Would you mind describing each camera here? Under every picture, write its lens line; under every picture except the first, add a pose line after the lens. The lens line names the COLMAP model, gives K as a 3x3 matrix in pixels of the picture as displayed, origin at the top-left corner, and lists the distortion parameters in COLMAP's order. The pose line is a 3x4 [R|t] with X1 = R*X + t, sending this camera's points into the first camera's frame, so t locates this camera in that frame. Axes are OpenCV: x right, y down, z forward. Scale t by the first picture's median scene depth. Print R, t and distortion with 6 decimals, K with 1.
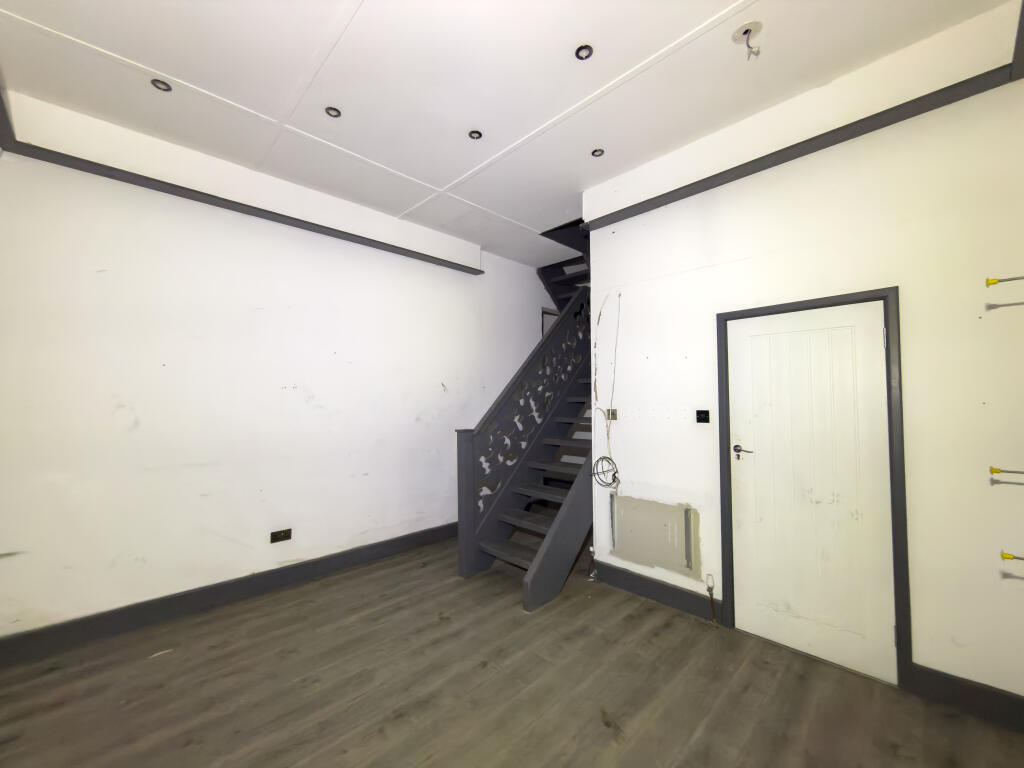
lens RADIAL K [[411.9, 0, 513.1], [0, 411.9, 384.5], [0, 0, 1]] dist [-0.003917, 0.001141]
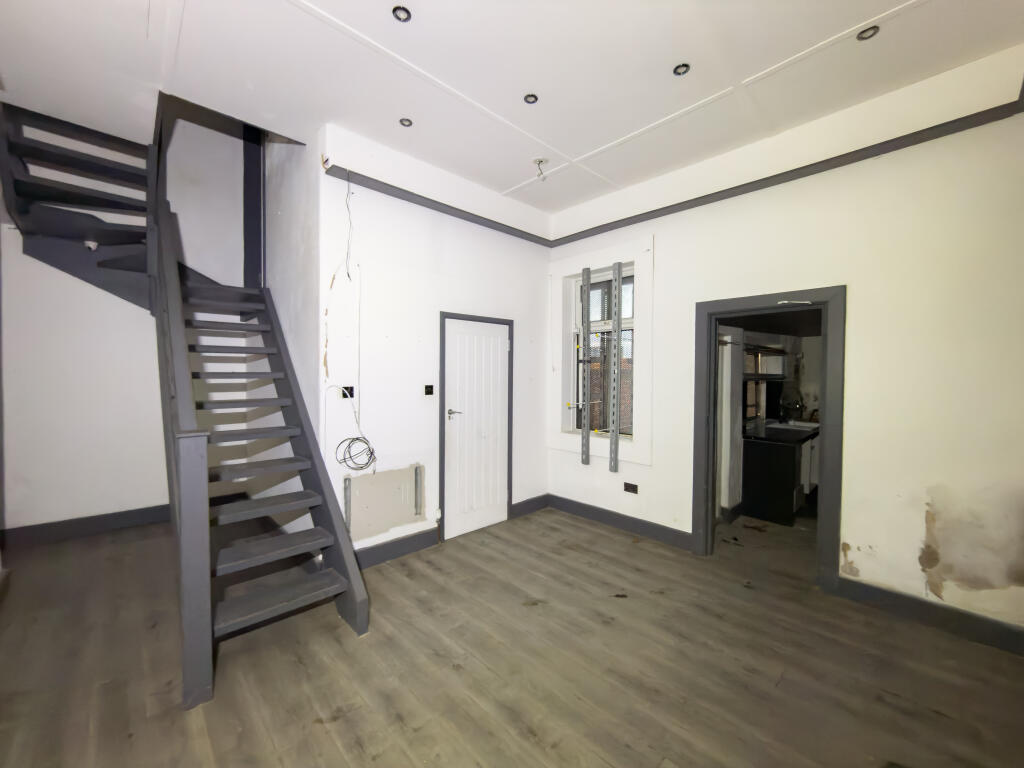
lens RADIAL K [[411.9, 0, 513.2], [0, 411.9, 382.7], [0, 0, 1]] dist [-0.003917, 0.001141]
pose [[0.005772, -0.010869, 0.999924, -0.852372], [-0.041158, 0.999091, 0.011098, 0.033189], [-0.999136, -0.041219, 0.005319, 0.788155]]
